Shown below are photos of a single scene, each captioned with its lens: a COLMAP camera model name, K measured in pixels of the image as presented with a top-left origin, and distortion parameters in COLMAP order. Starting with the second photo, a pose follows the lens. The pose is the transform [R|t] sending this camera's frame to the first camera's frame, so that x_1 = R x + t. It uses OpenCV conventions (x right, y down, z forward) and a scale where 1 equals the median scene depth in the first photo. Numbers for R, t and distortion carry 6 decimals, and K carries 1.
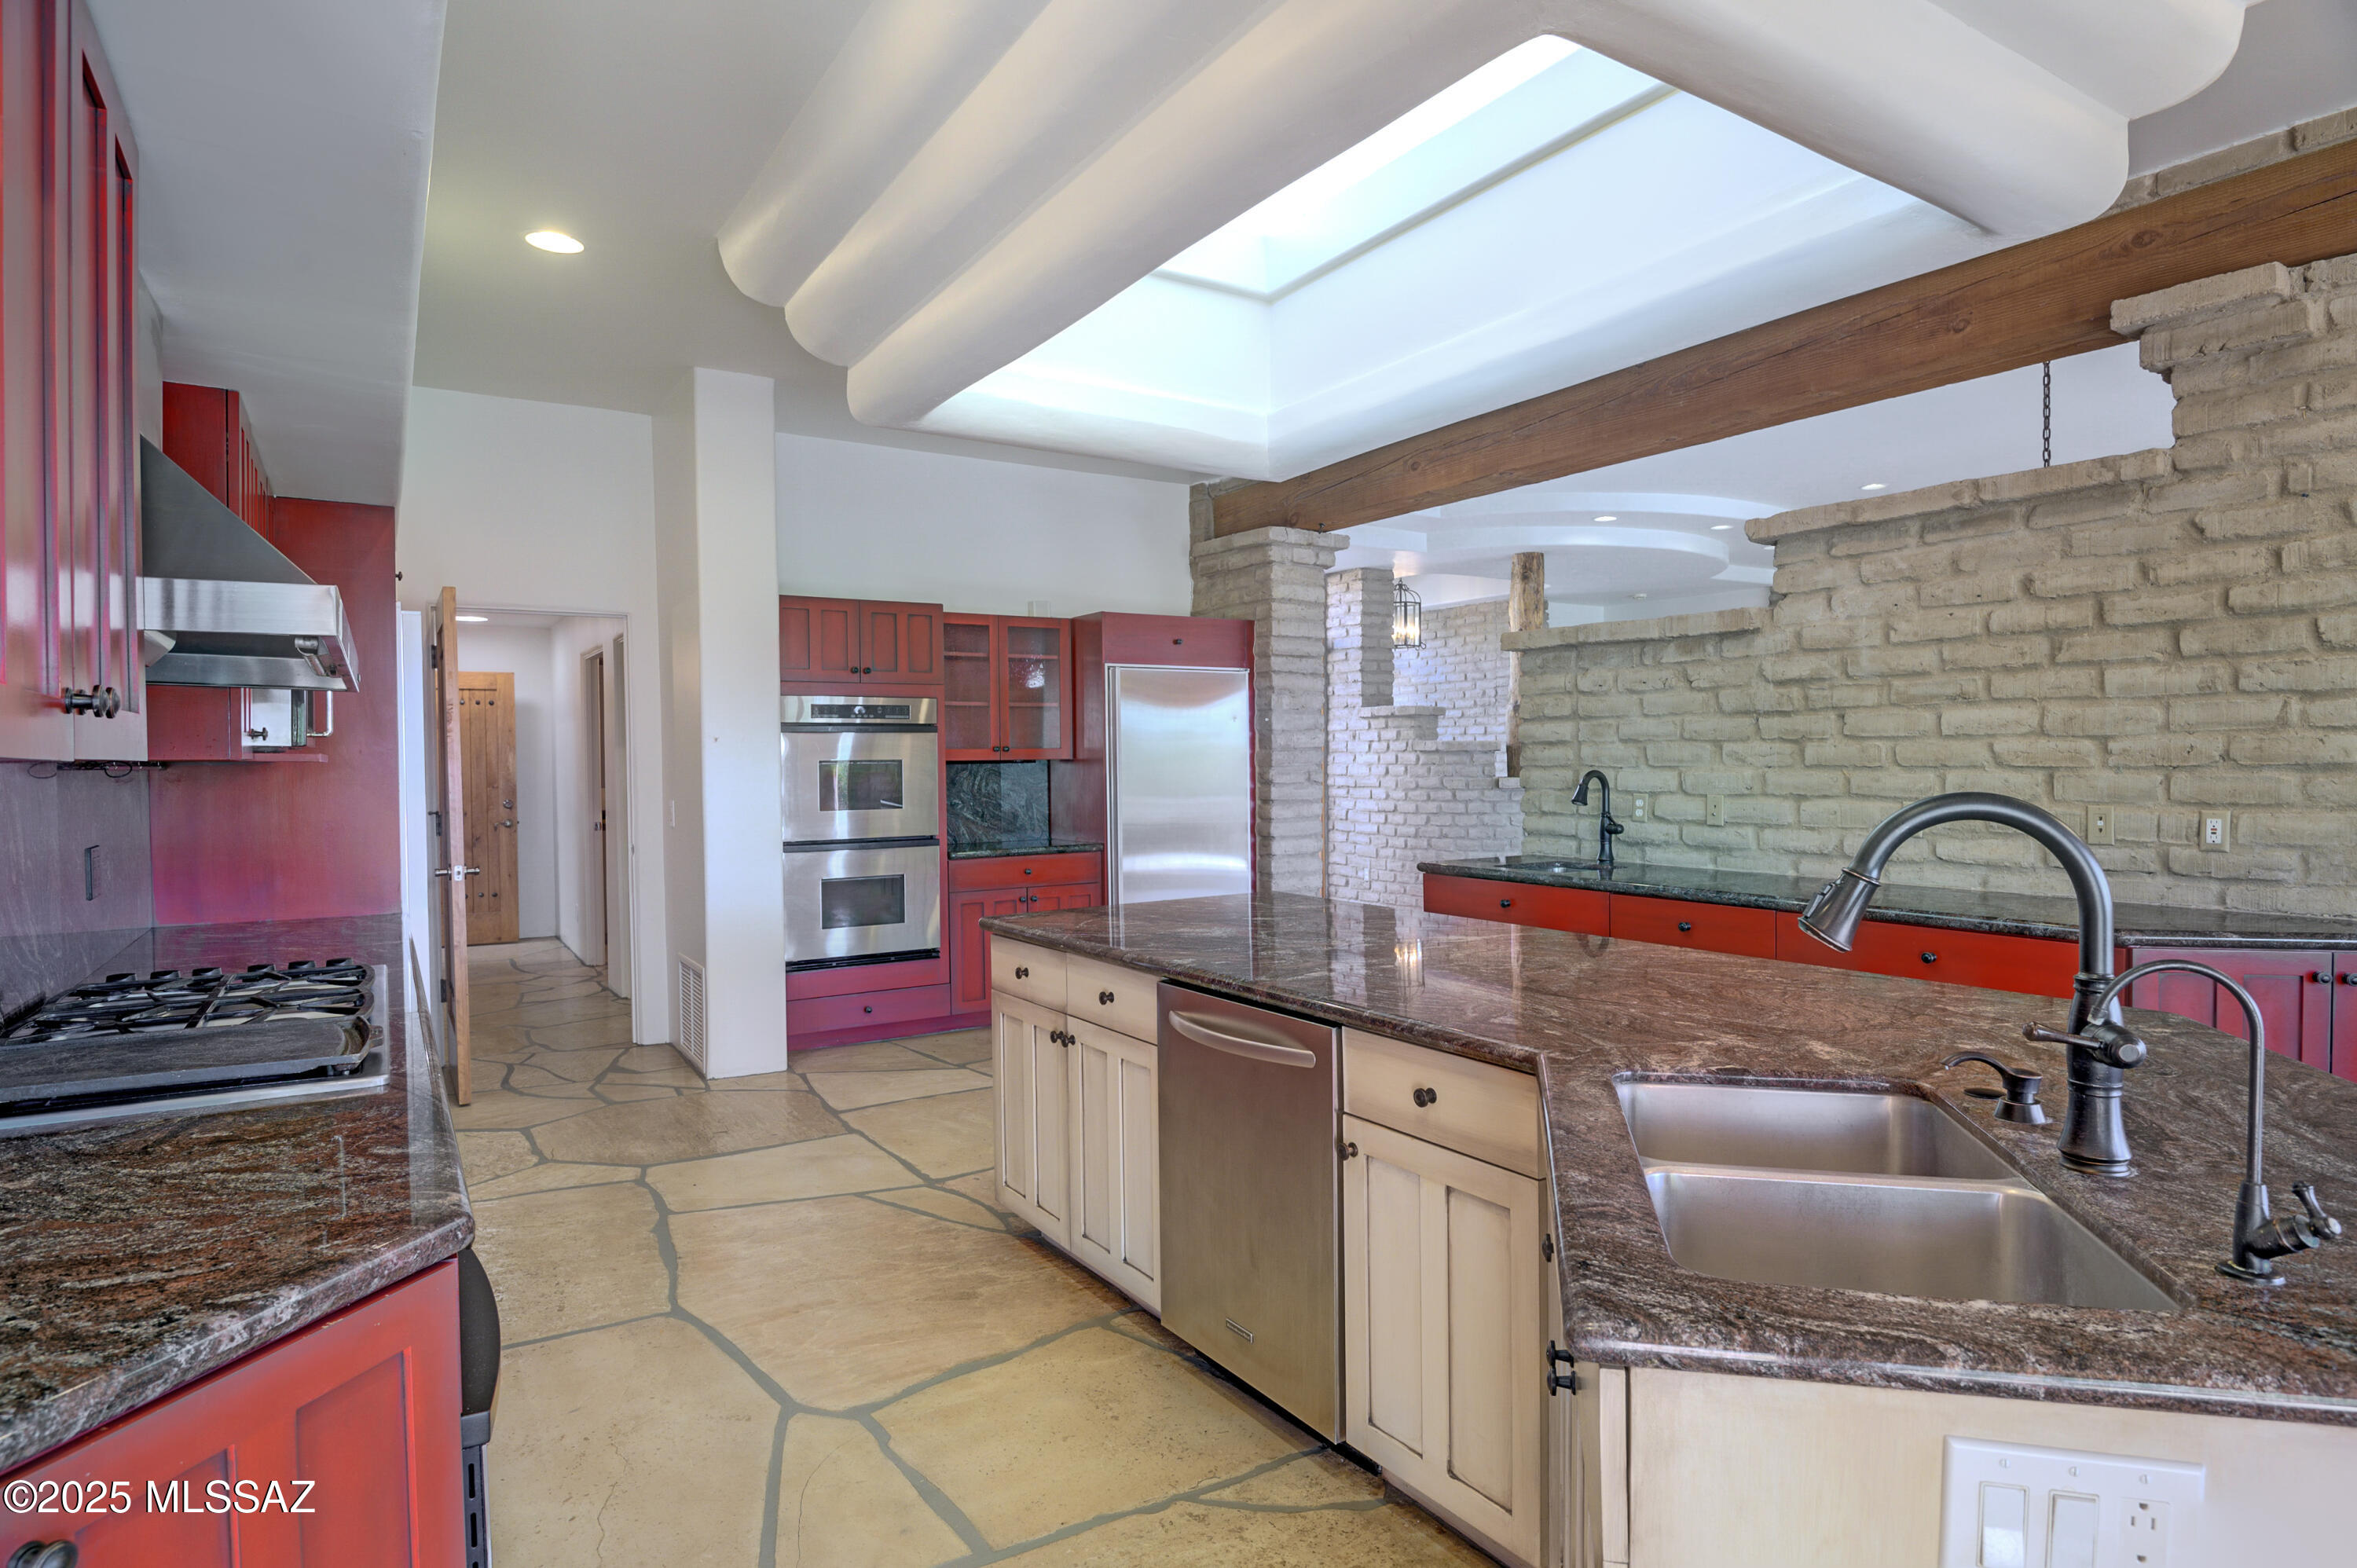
lens RADIAL K [[1281.1, 0, 1174.7], [0, 1281.1, 786.5], [0, 0, 1]] dist [-0.001300, -0.000198]
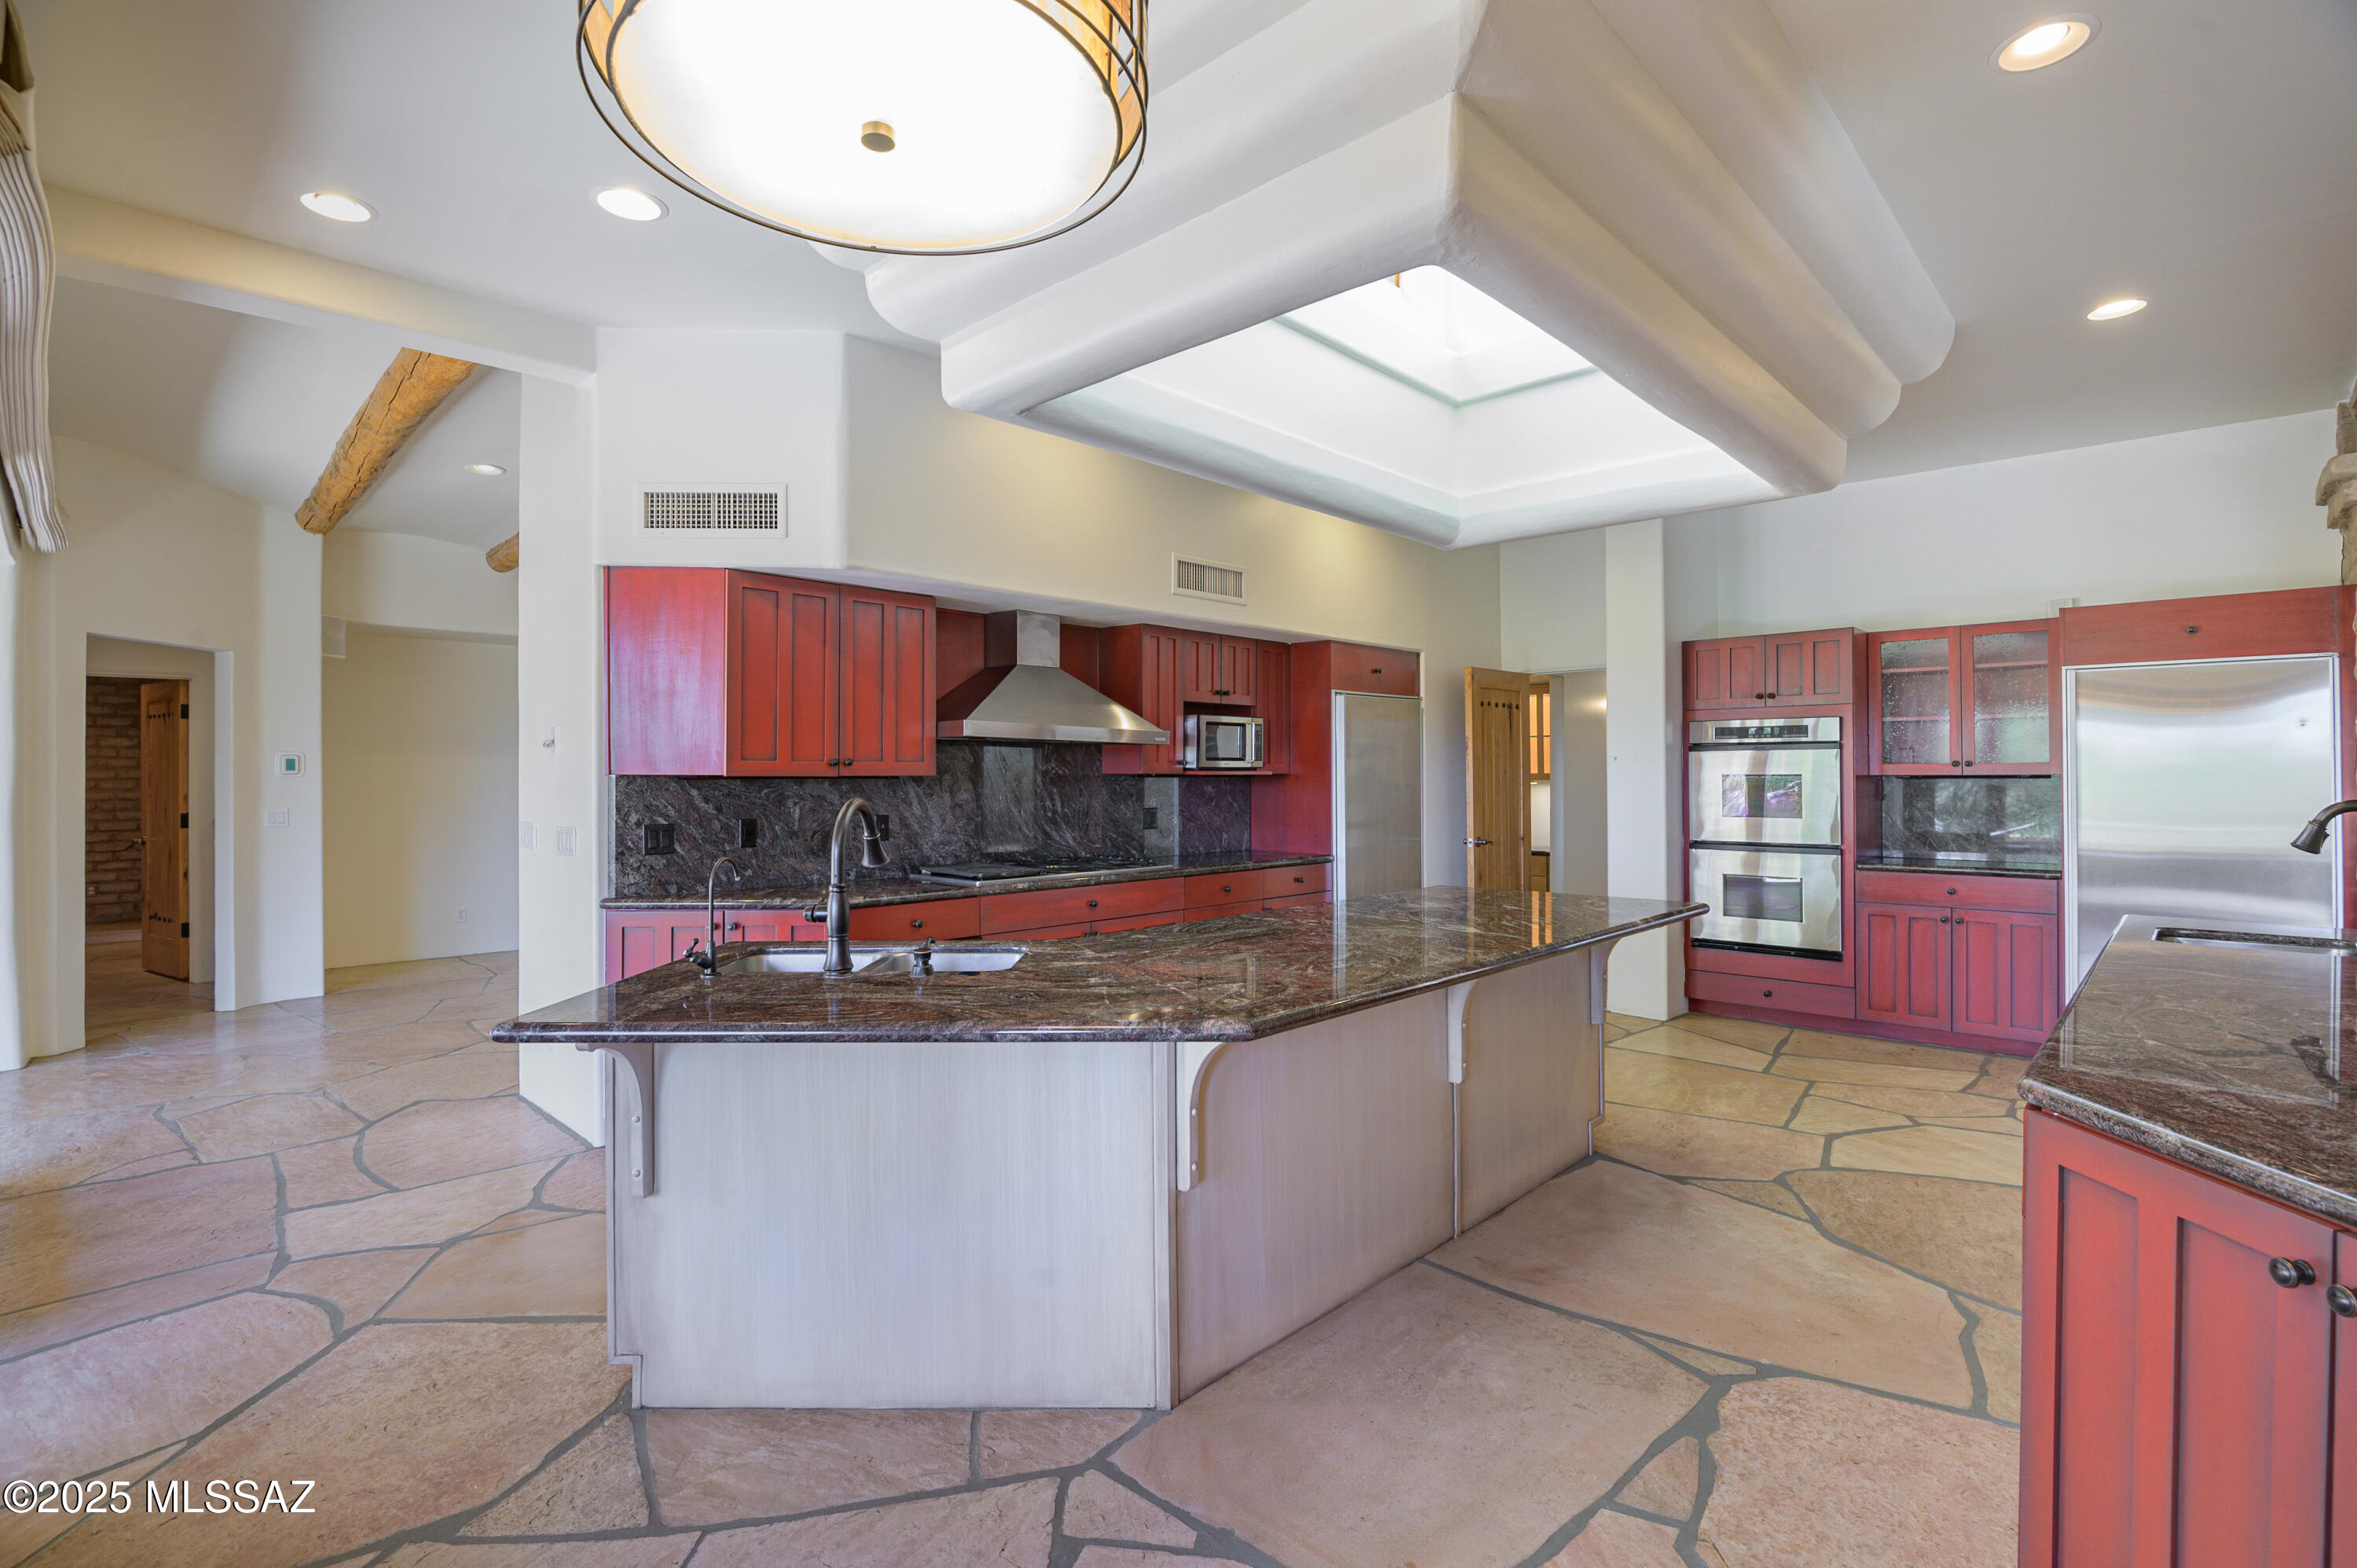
lens RADIAL K [[1109.9, 0, 1174.1], [0, 1109.9, 769.5], [0, 0, 1]] dist [-0.015741, -0.004221]
pose [[0.243019, 0.003884, -0.970014, 0.599150], [-0.018121, 0.999836, -0.000537, -0.015073], [0.969852, 0.017708, 0.243050, 0.250462]]
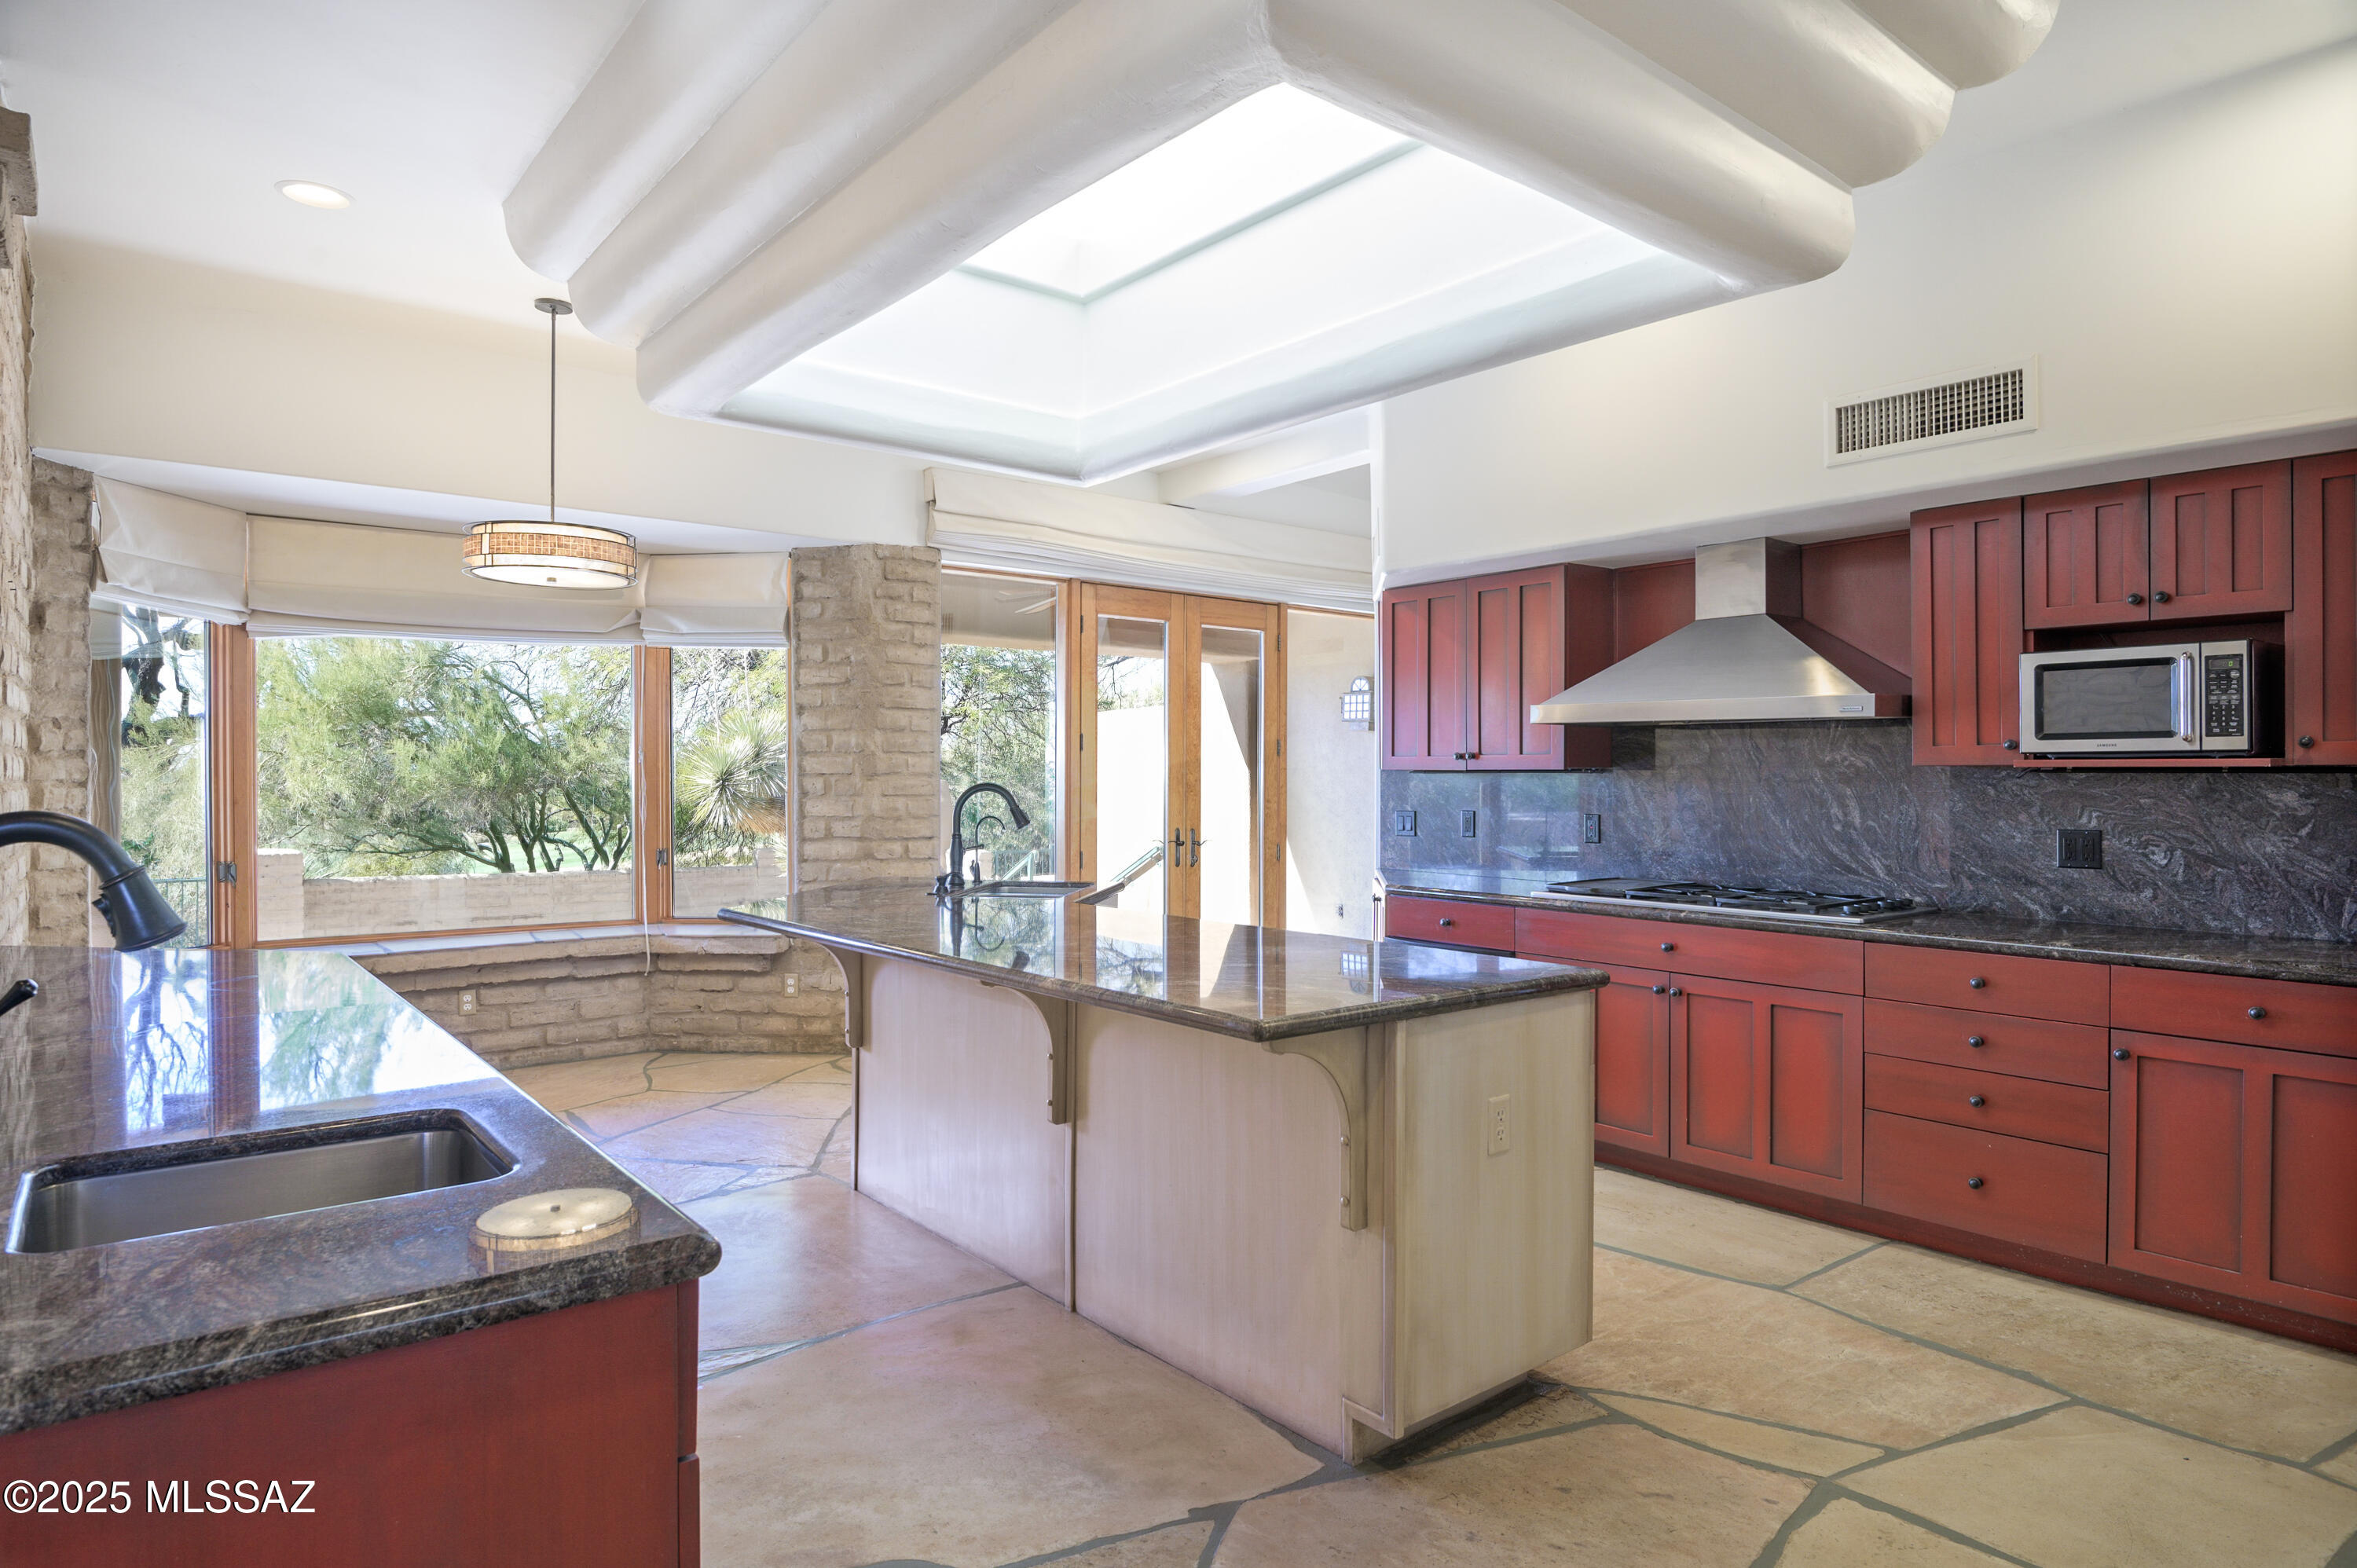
lens RADIAL K [[1349.6, 0, 1185.0], [0, 1349.6, 785.1], [0, 0, 1]] dist [-0.054519, -0.003677]
pose [[-0.993041, 0.006878, -0.117571, 0.119234], [0.003949, 0.999676, 0.025132, -0.019699], [0.117706, 0.024493, -0.992746, 1.076838]]
